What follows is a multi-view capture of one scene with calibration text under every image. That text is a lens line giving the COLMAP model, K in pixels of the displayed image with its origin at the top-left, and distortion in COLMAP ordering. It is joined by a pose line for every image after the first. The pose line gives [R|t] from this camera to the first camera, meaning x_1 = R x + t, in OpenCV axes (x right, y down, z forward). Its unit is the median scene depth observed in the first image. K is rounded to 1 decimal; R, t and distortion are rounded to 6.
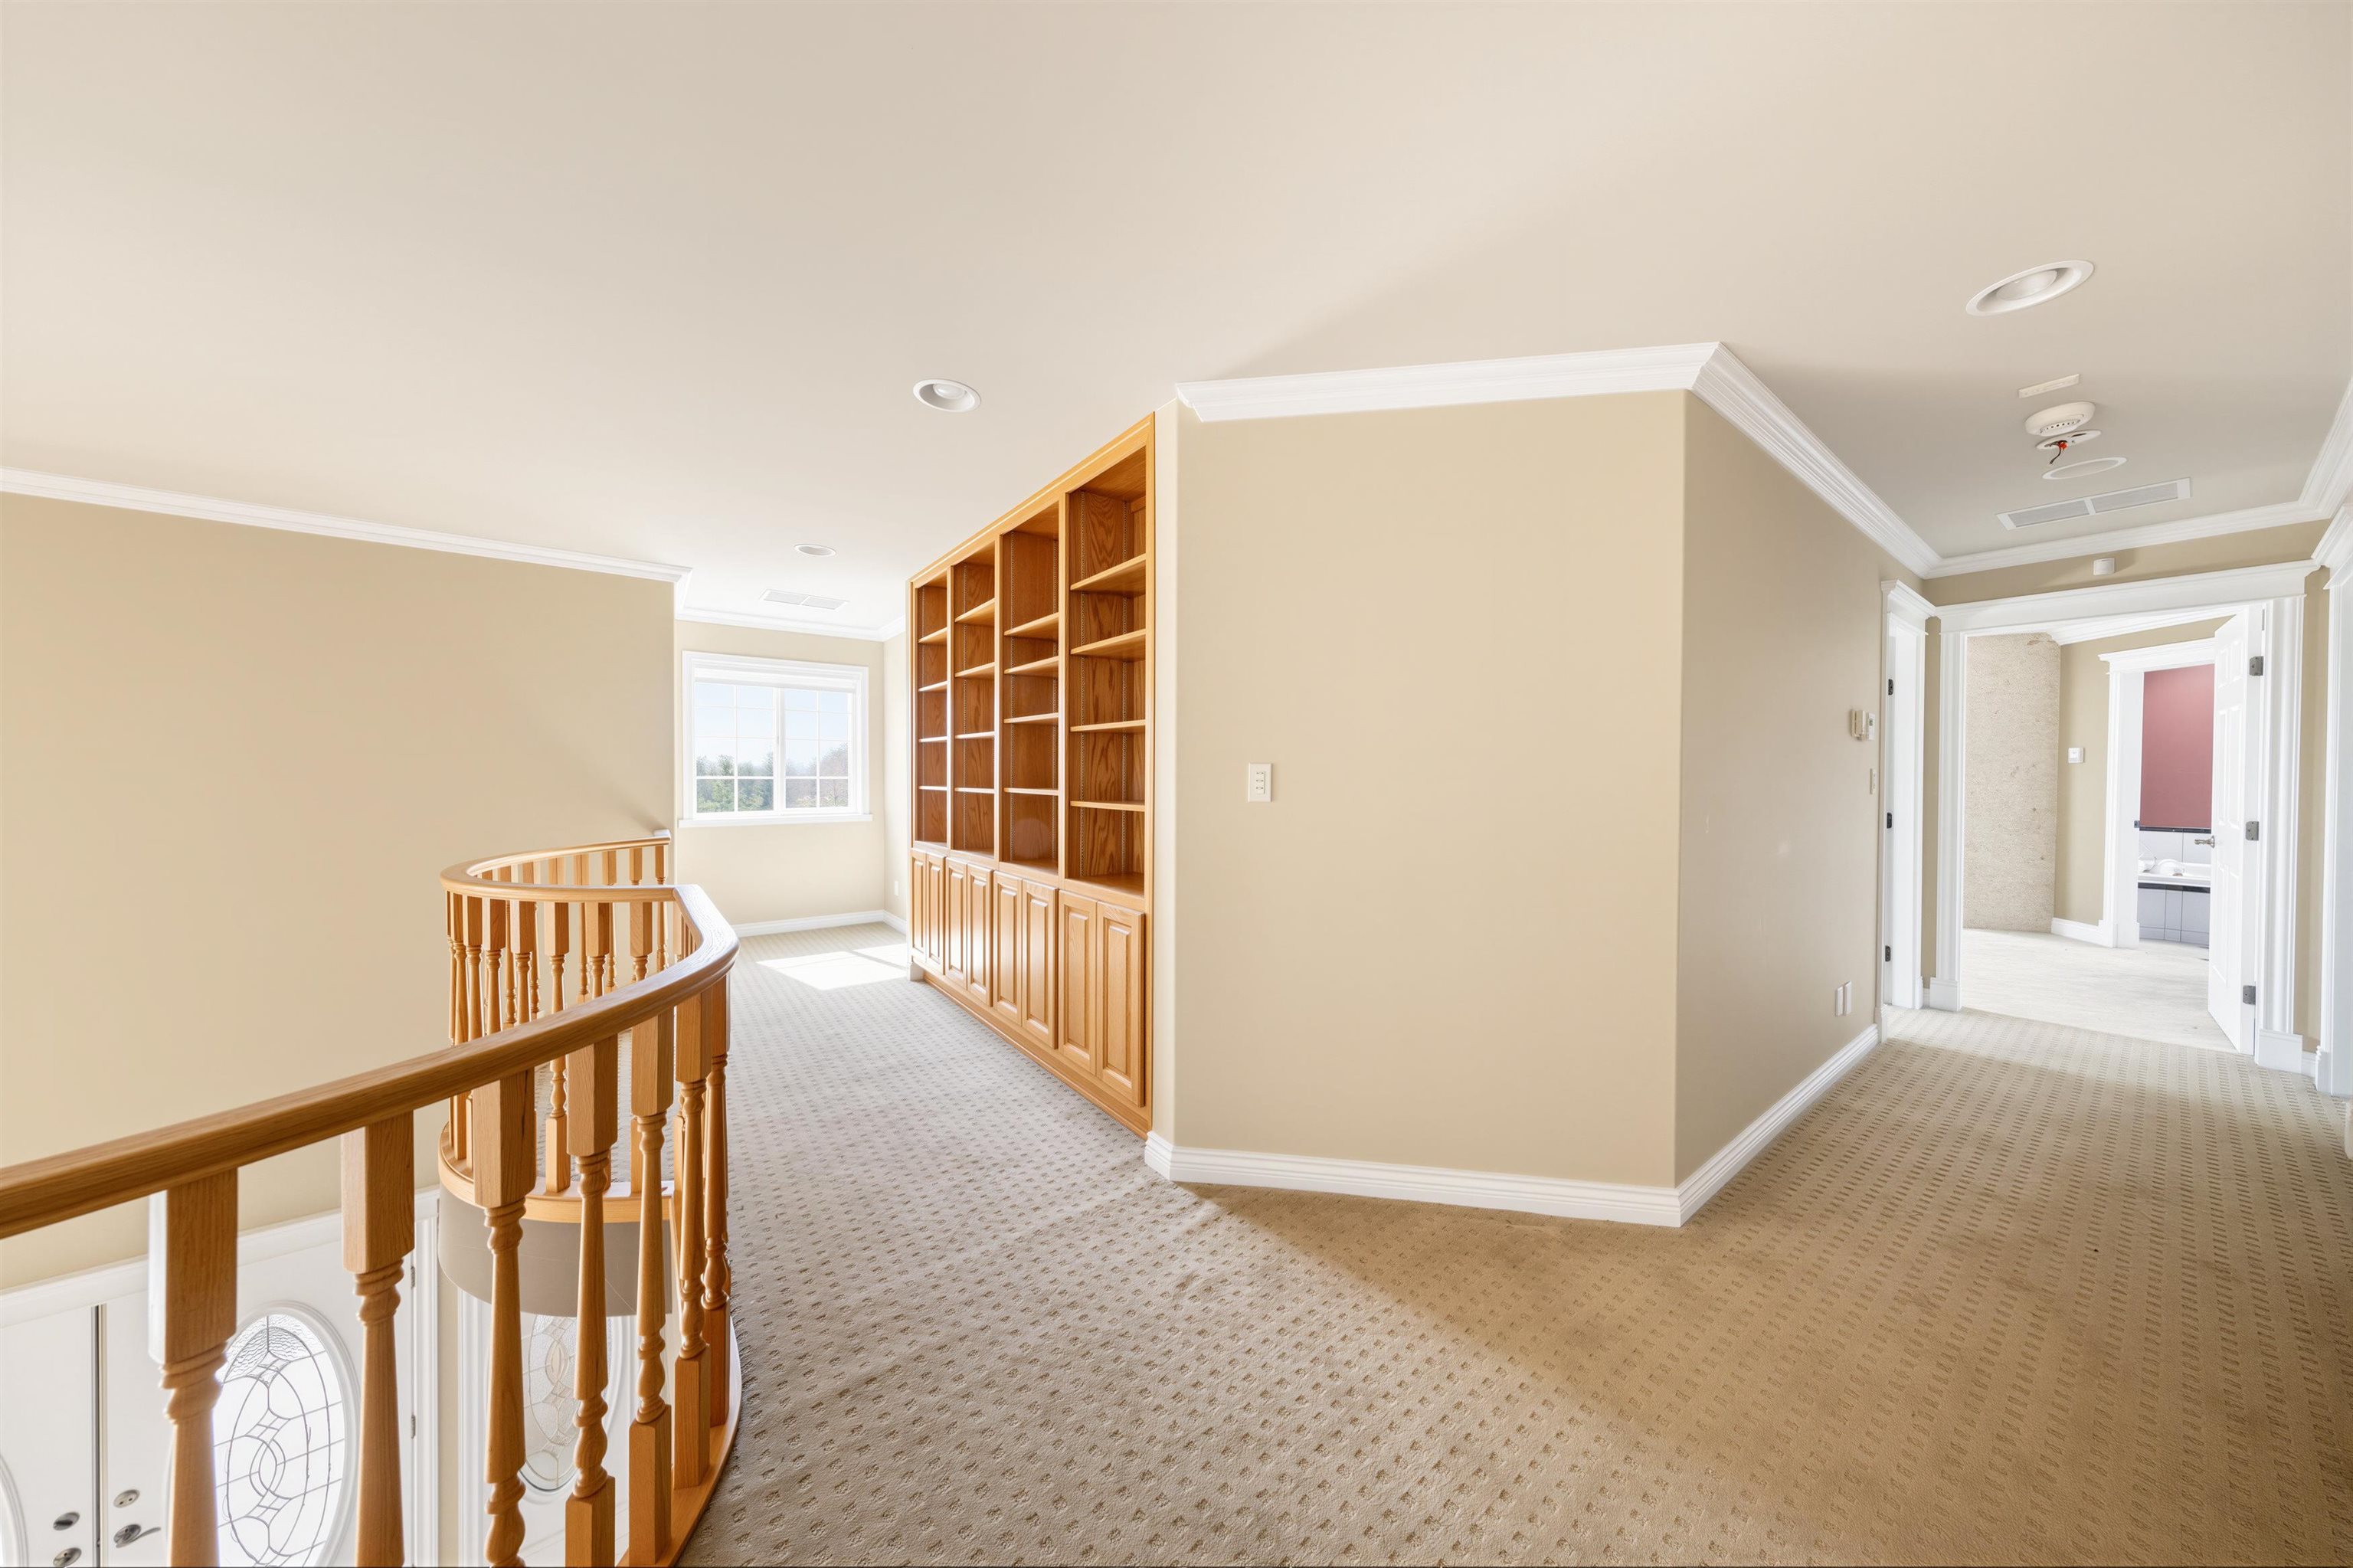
lens RADIAL K [[735.9, 0, 1174.8], [0, 735.9, 775.9], [0, 0, 1]] dist [0.006064, -0.000398]
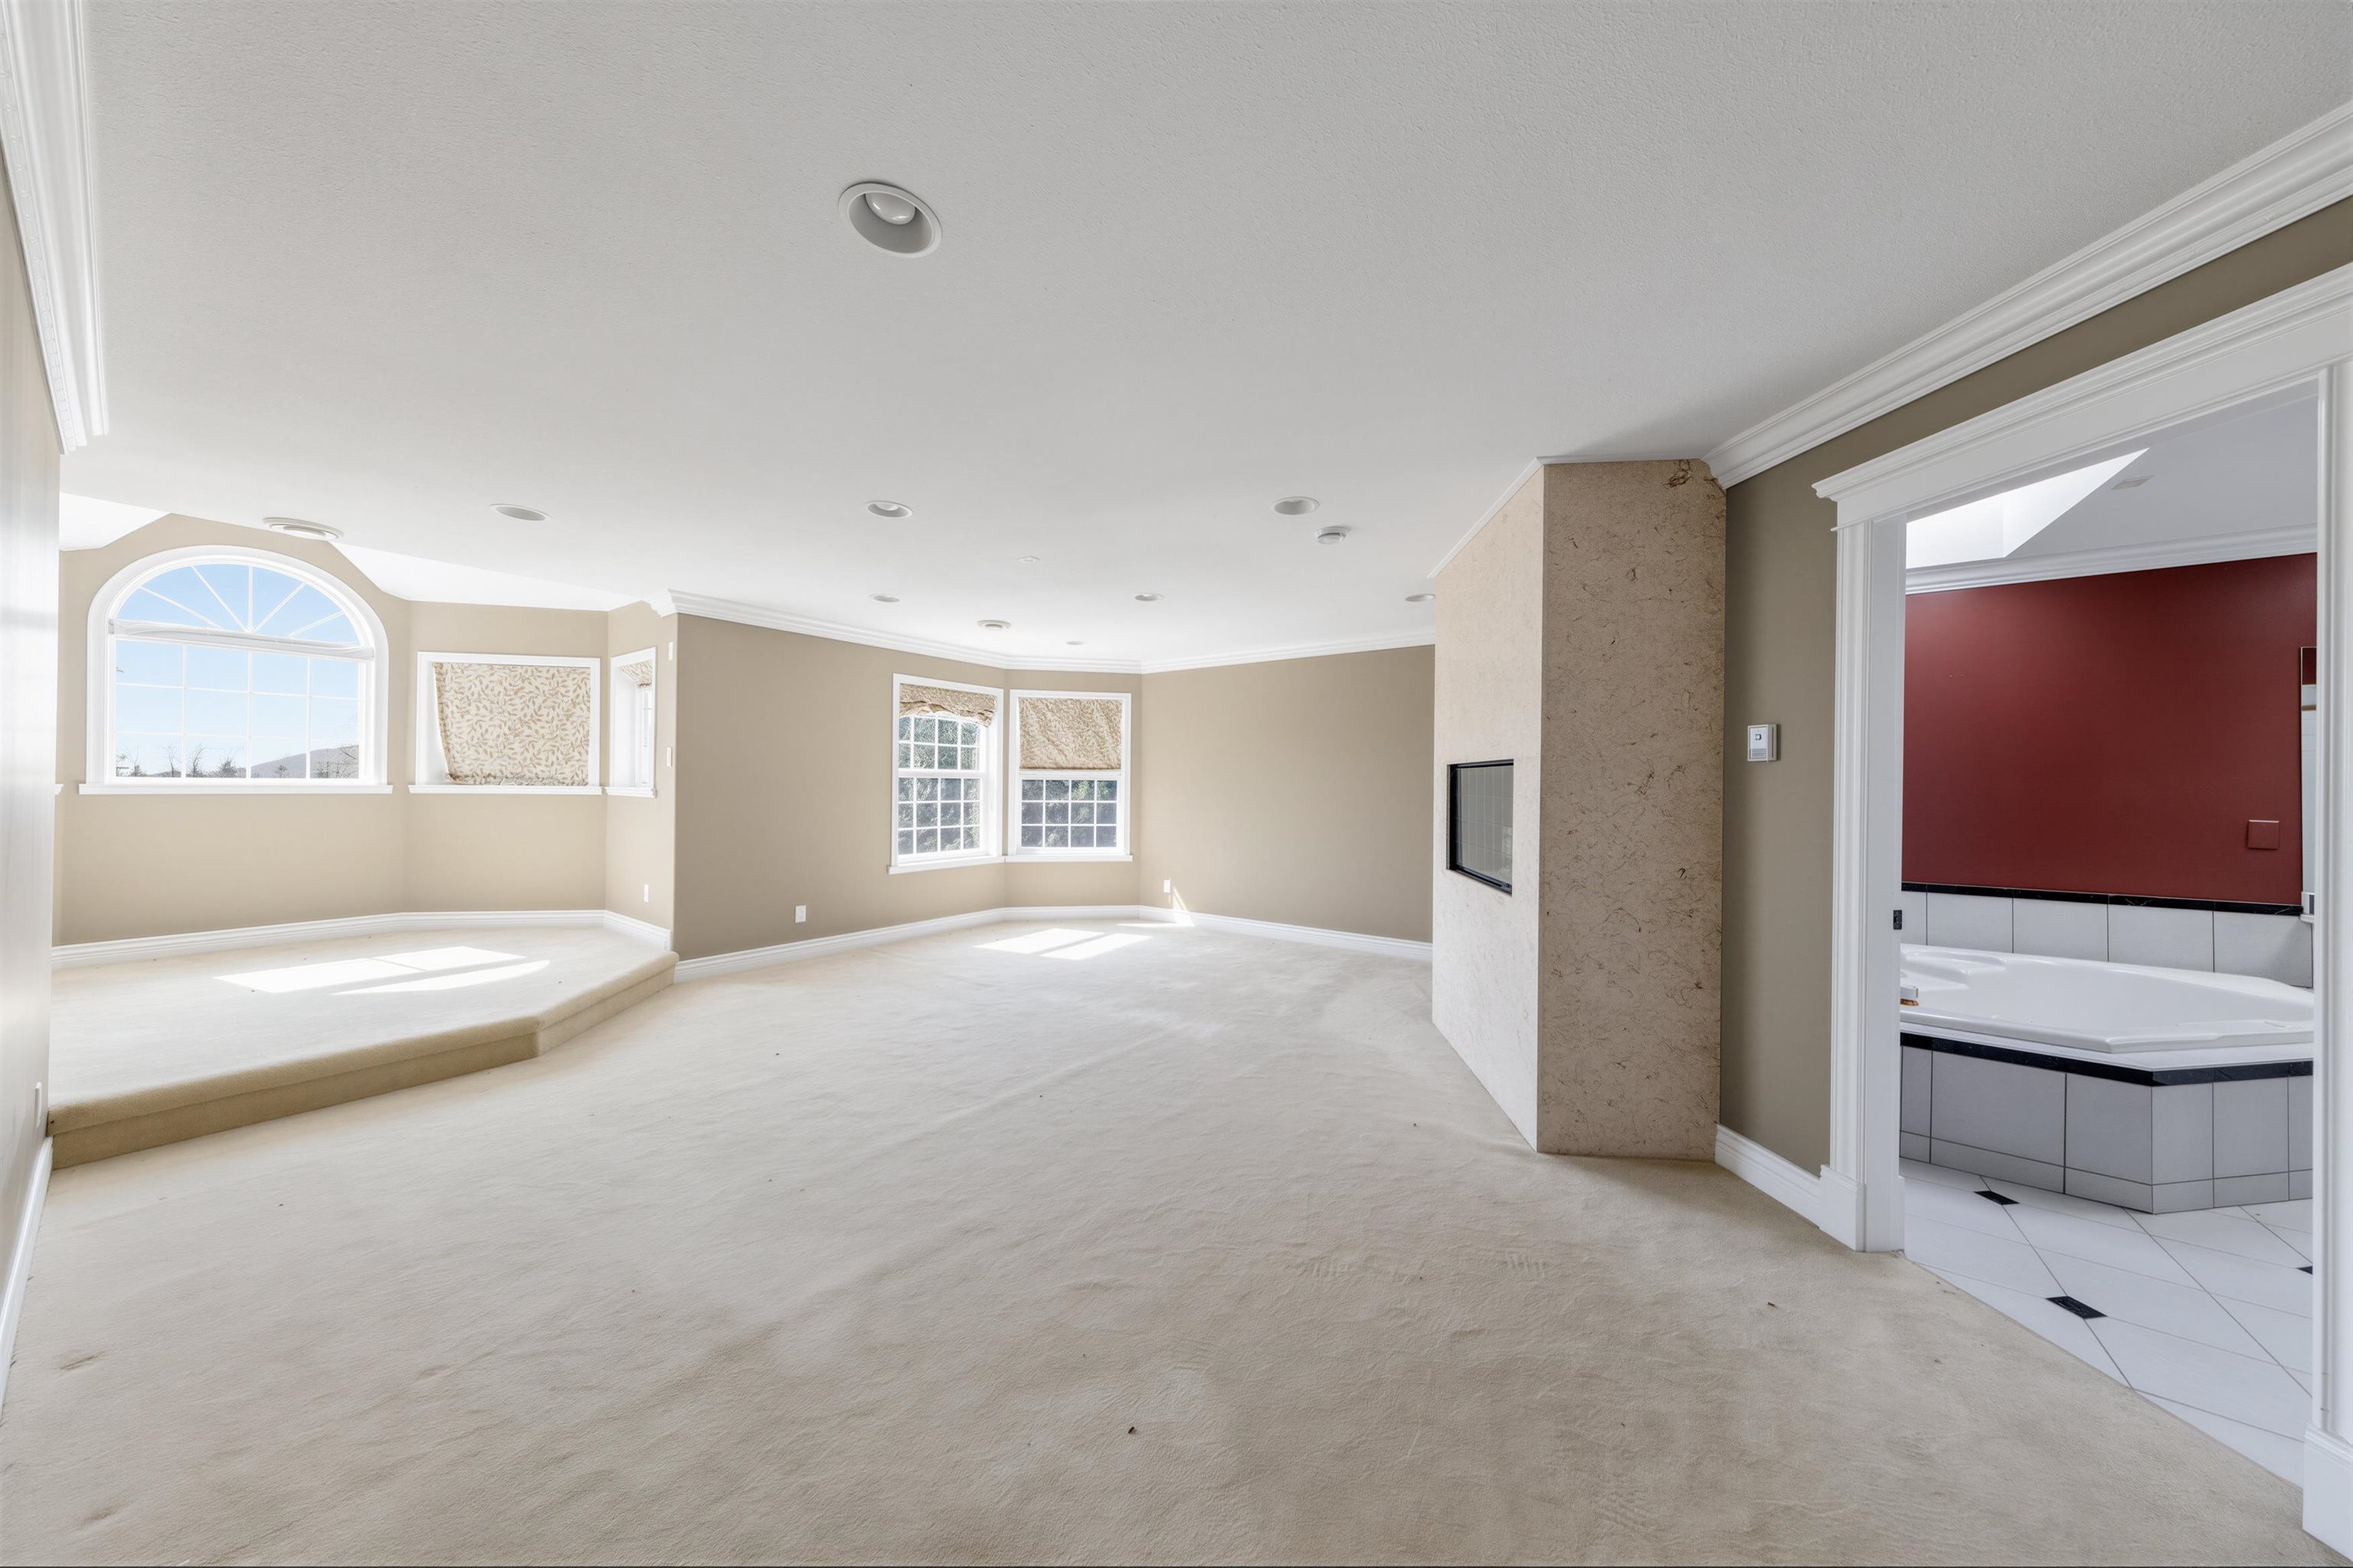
lens RADIAL K [[735.9, 0, 1179.2], [0, 735.9, 778.2], [0, 0, 1]] dist [0.006064, -0.000398]
pose [[0.948994, 0.005931, 0.315238, 0.764071], [-0.000611, 0.999856, -0.016970, -0.000944], [-0.315294, 0.015912, 0.948861, 0.700326]]
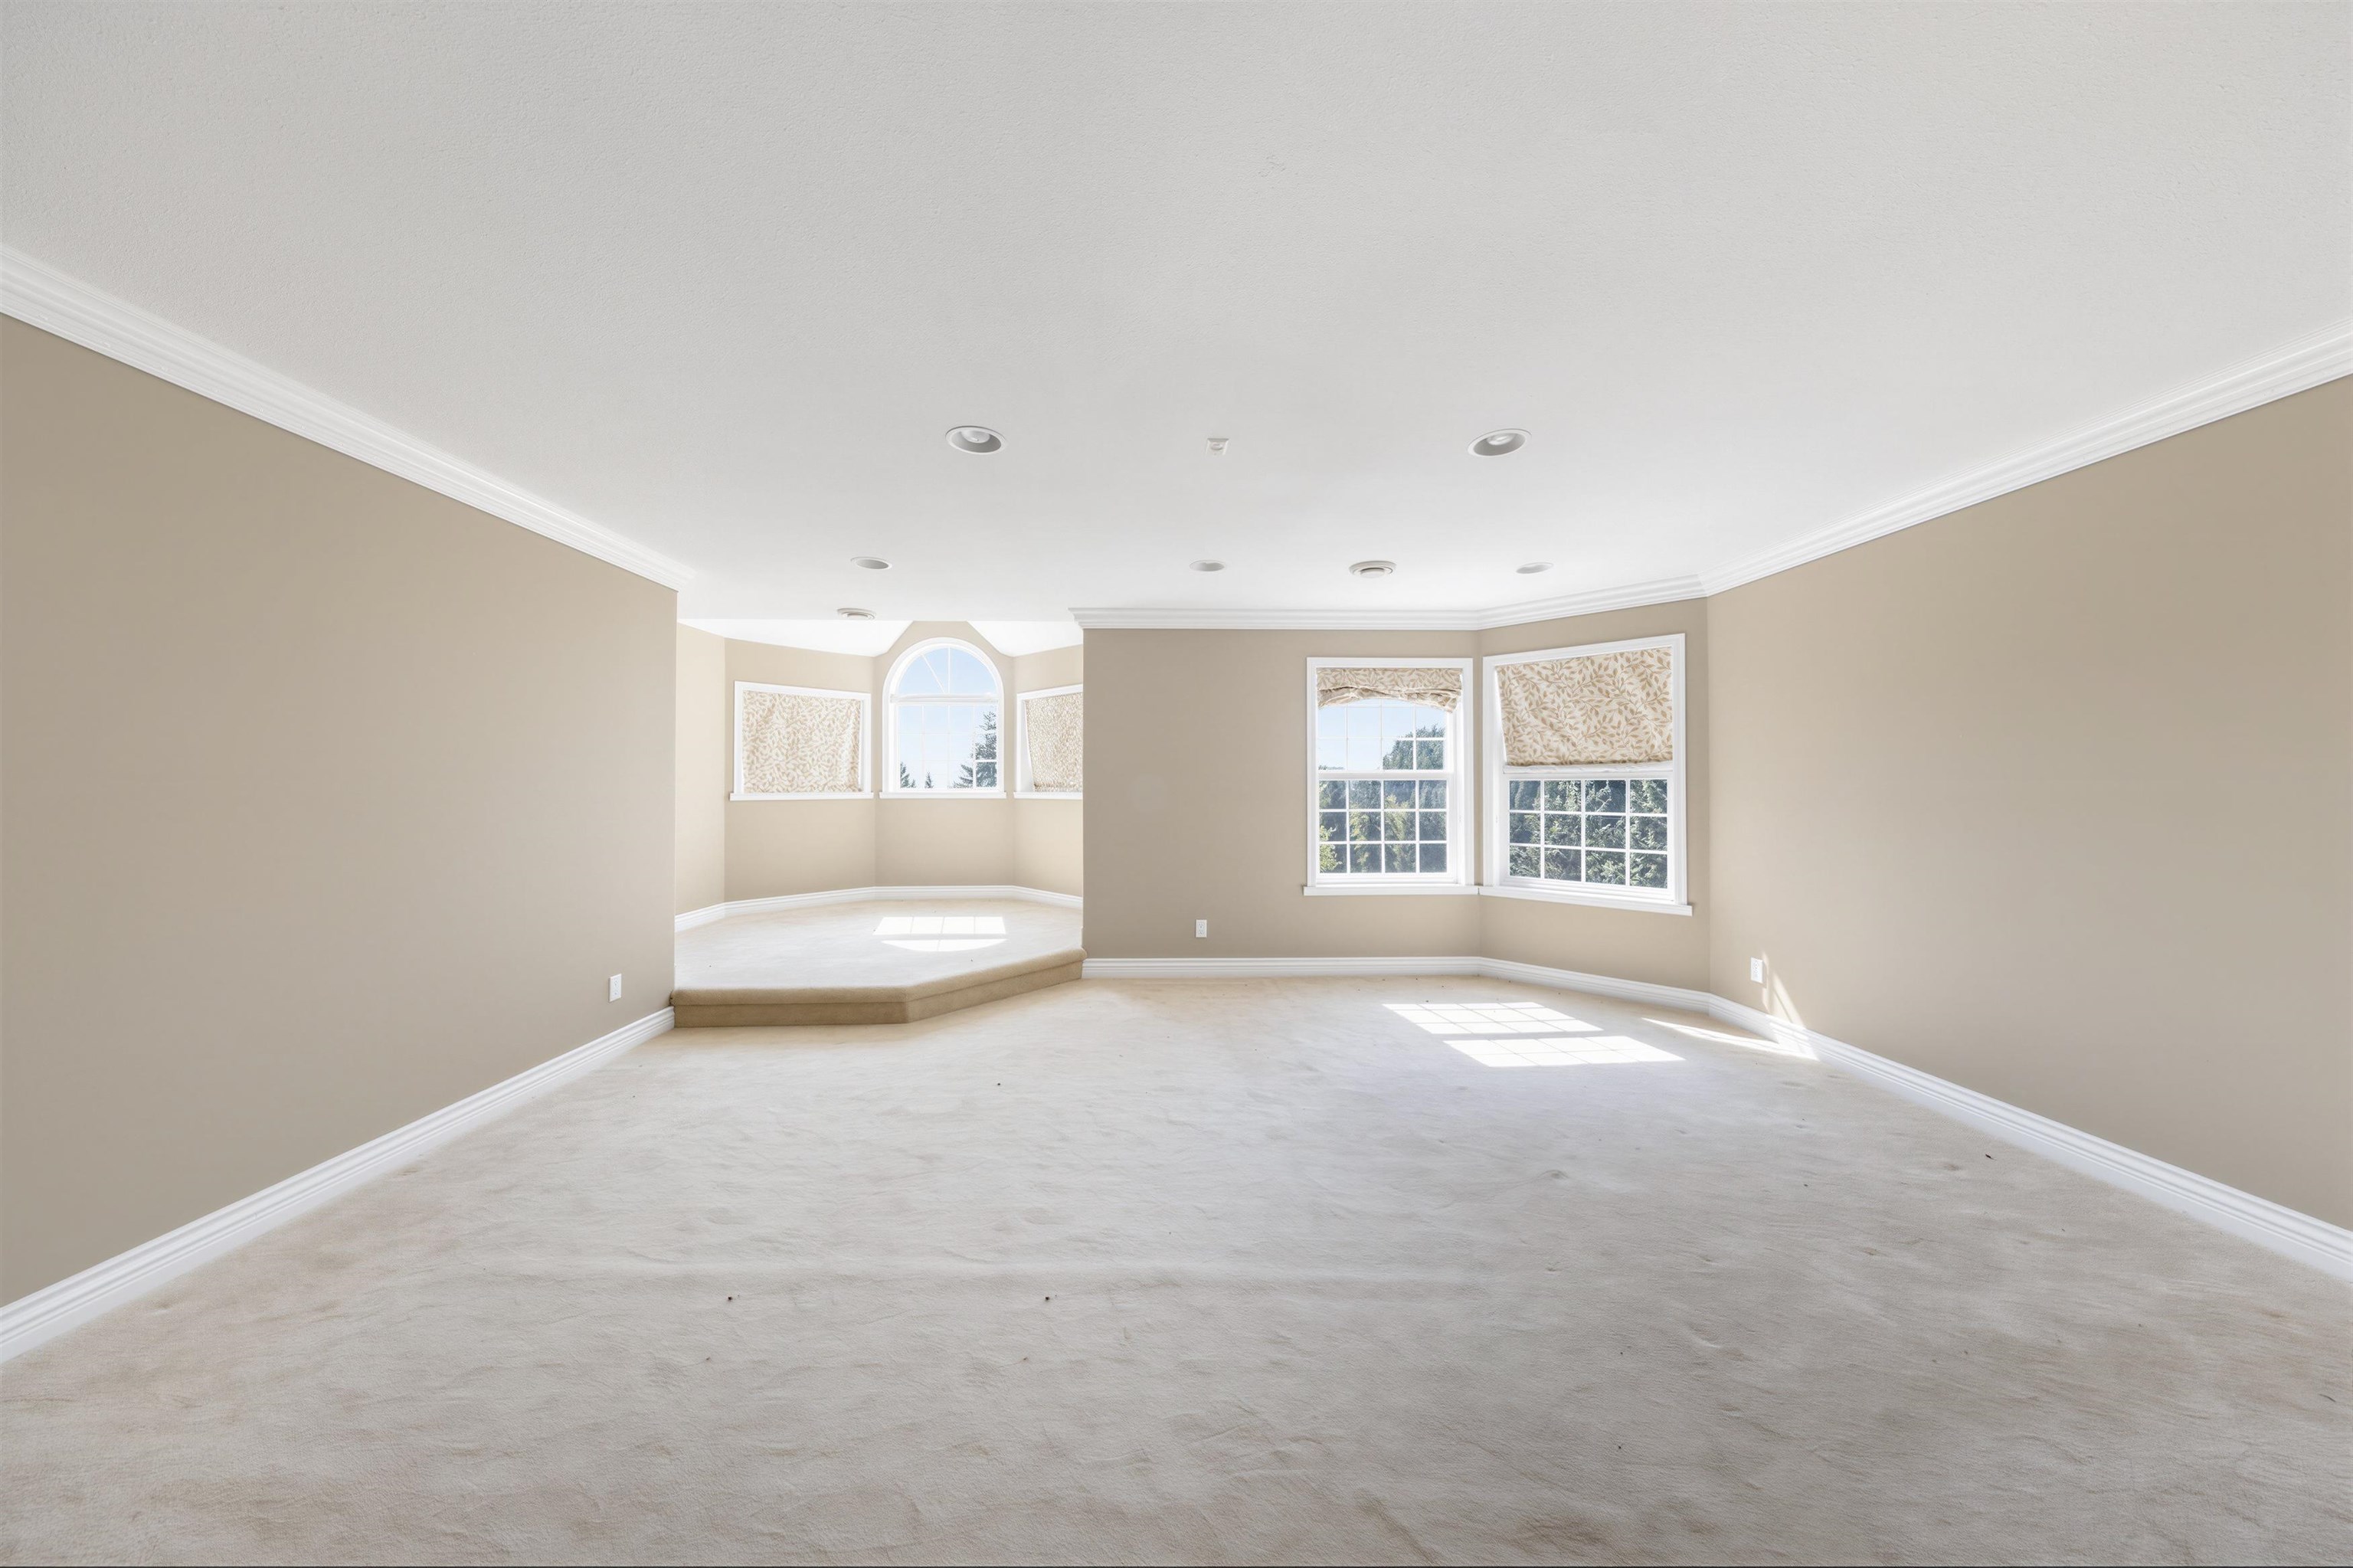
lens RADIAL K [[735.9, 0, 1180.0], [0, 735.9, 780.3], [0, 0, 1]] dist [0.006064, -0.000398]
pose [[0.825356, -0.011503, -0.564496, 1.063172], [-0.001360, 0.999749, -0.022359, -0.000279], [0.564612, 0.019222, 0.825133, 0.993968]]
